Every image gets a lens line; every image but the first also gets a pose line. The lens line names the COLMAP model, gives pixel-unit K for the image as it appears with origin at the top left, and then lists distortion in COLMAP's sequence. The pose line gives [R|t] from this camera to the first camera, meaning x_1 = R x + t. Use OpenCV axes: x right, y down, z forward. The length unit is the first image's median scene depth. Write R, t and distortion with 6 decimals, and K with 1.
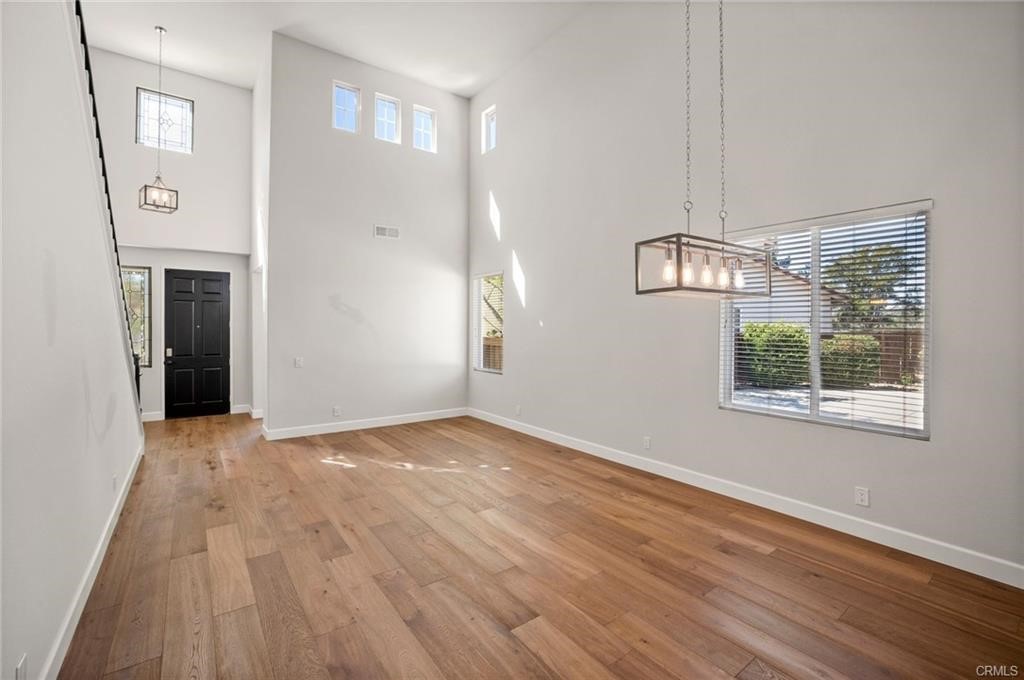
lens RADIAL K [[446.4, 0, 517.7], [0, 446.4, 328.0], [0, 0, 1]] dist [-0.001061, -0.000135]
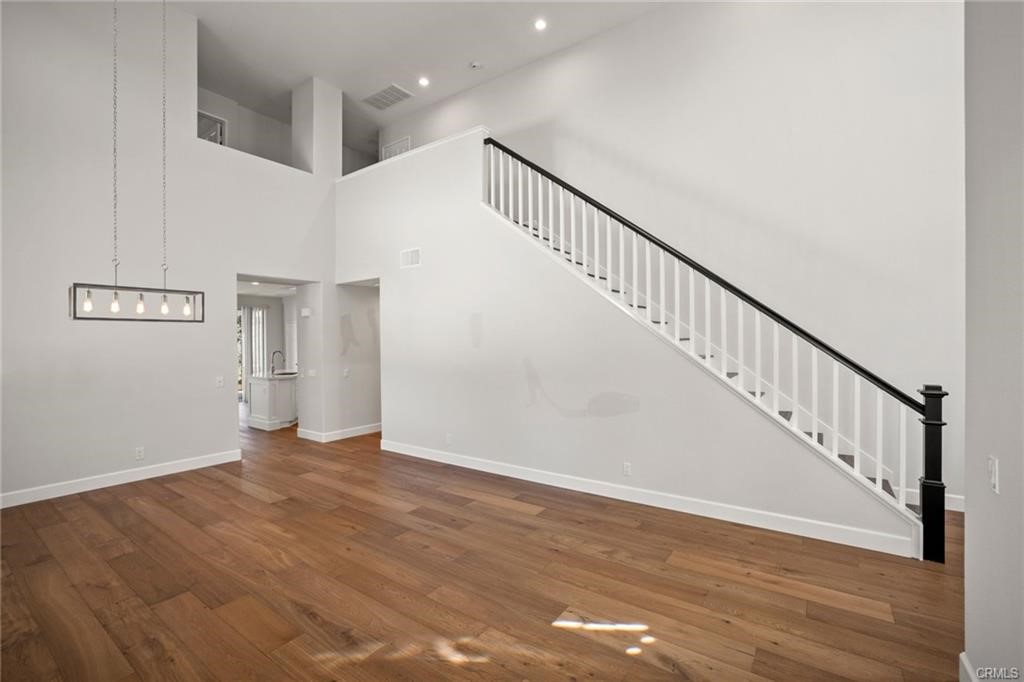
lens RADIAL K [[436.1, 0, 507.3], [0, 436.1, 331.9], [0, 0, 1]] dist [-0.026998, 0.000423]
pose [[-0.954974, 0.002868, -0.296676, -0.256981], [0.006660, 0.999909, -0.011773, -0.008698], [0.296616, -0.013219, -0.954905, 2.130285]]
